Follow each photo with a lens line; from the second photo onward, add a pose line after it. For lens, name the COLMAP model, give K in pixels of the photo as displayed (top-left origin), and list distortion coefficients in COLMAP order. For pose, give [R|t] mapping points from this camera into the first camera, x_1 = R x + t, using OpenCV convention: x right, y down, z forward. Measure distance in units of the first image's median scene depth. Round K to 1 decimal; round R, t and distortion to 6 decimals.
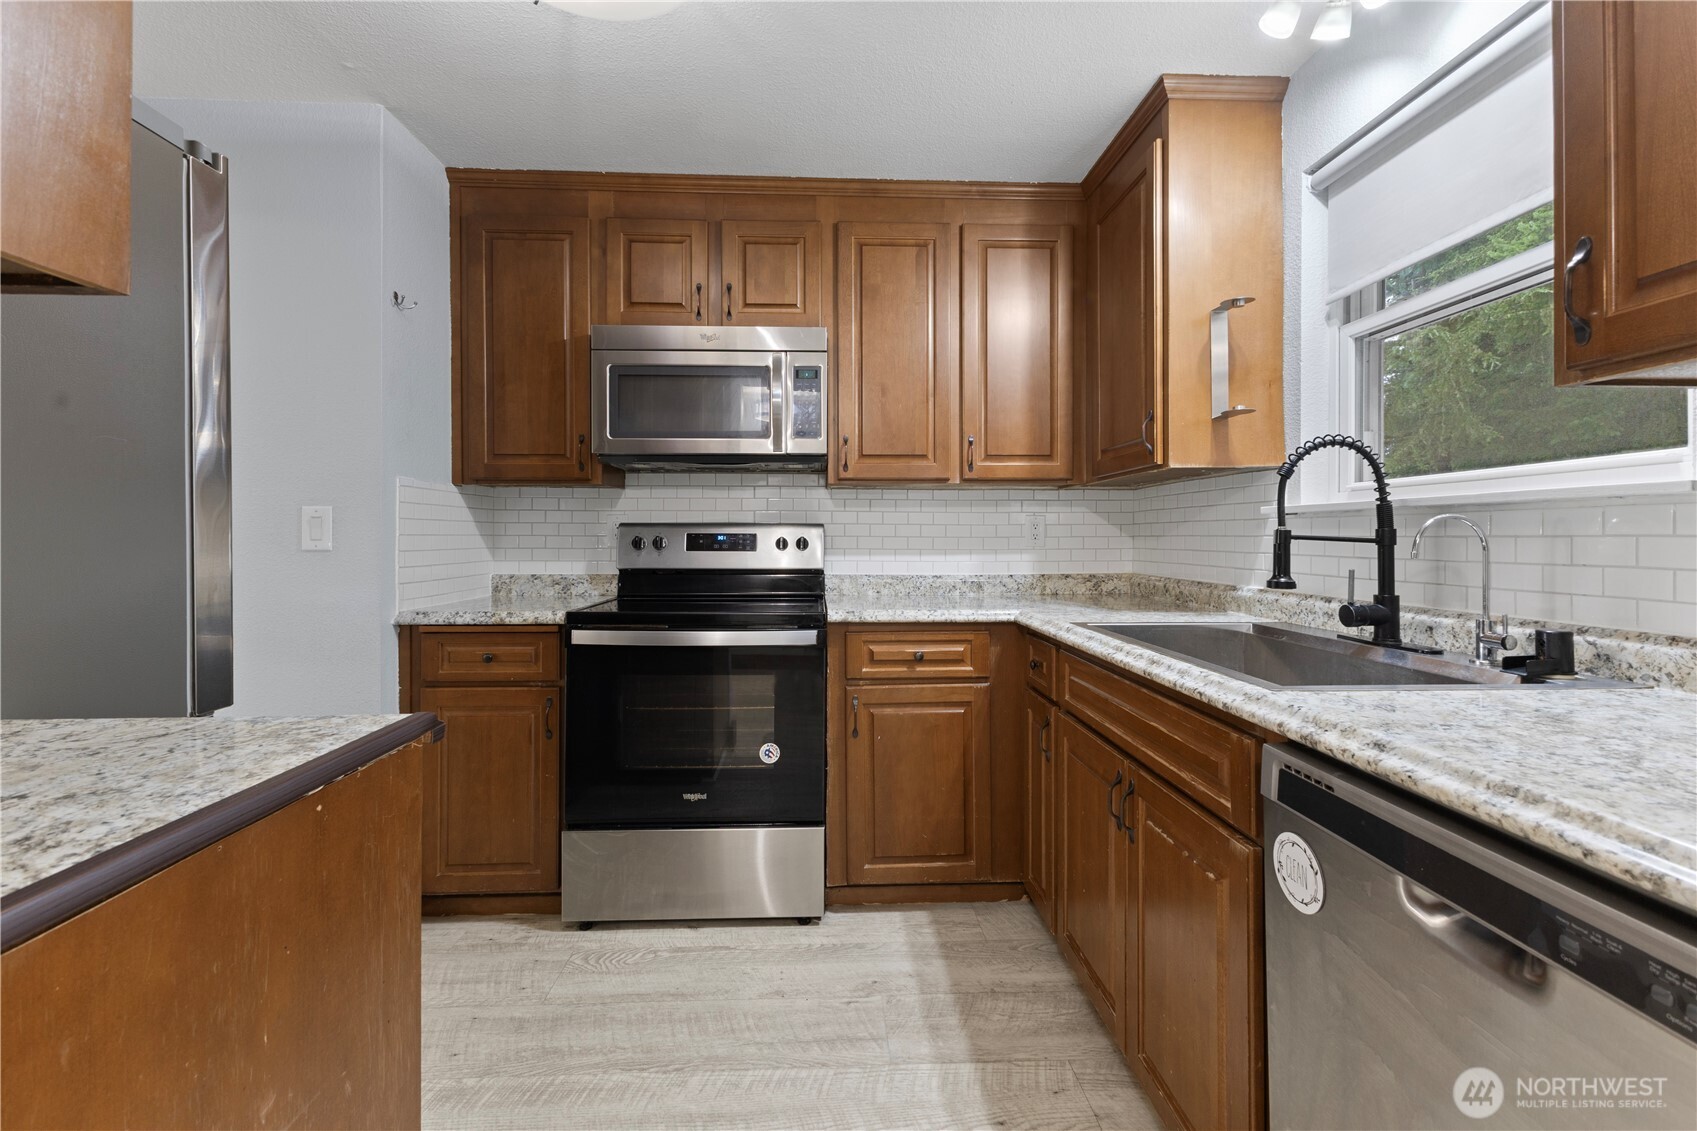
lens RADIAL K [[738.6, 0, 851.9], [0, 738.6, 548.6], [0, 0, 1]] dist [0.008488, -0.001892]
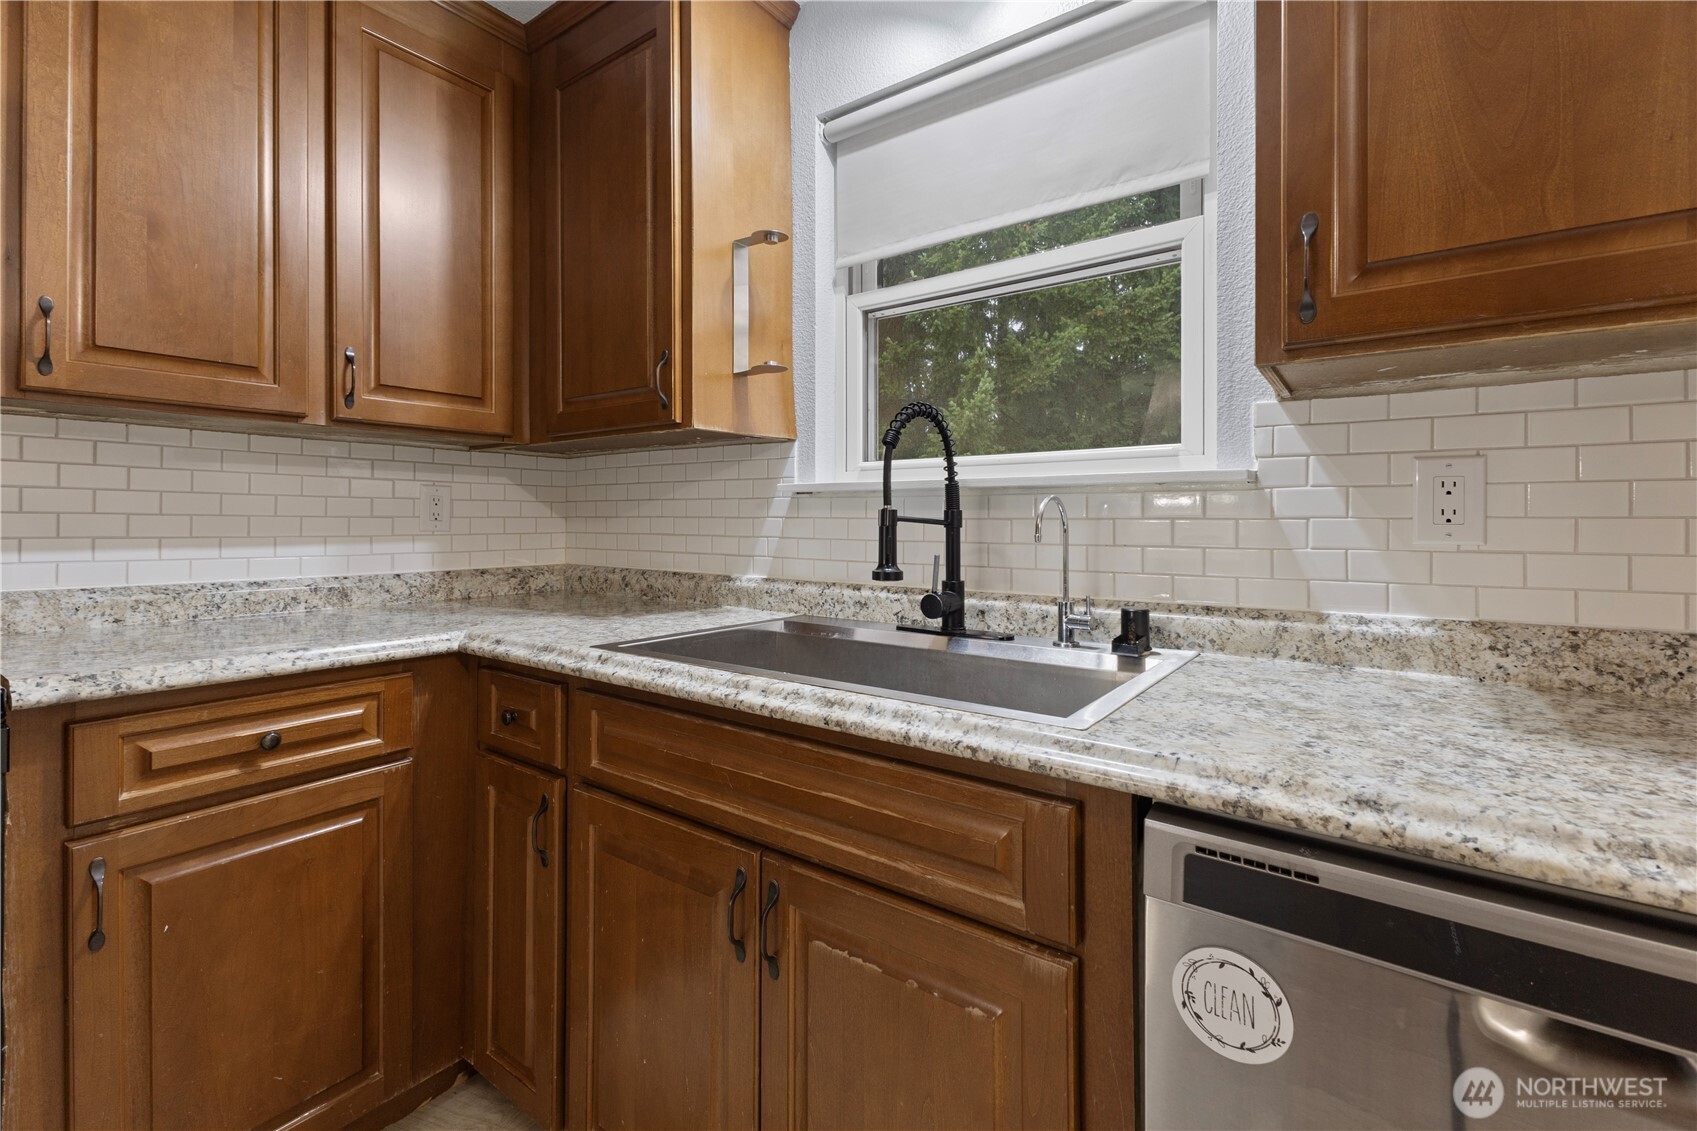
lens RADIAL K [[738.6, 0, 835.2], [0, 738.6, 522.8], [0, 0, 1]] dist [0.008488, -0.001892]
pose [[0.627715, 0.002508, 0.778440, -0.080338], [0.006855, 0.999938, -0.008749, -0.002754], [-0.778413, 0.010828, 0.627659, 0.414352]]
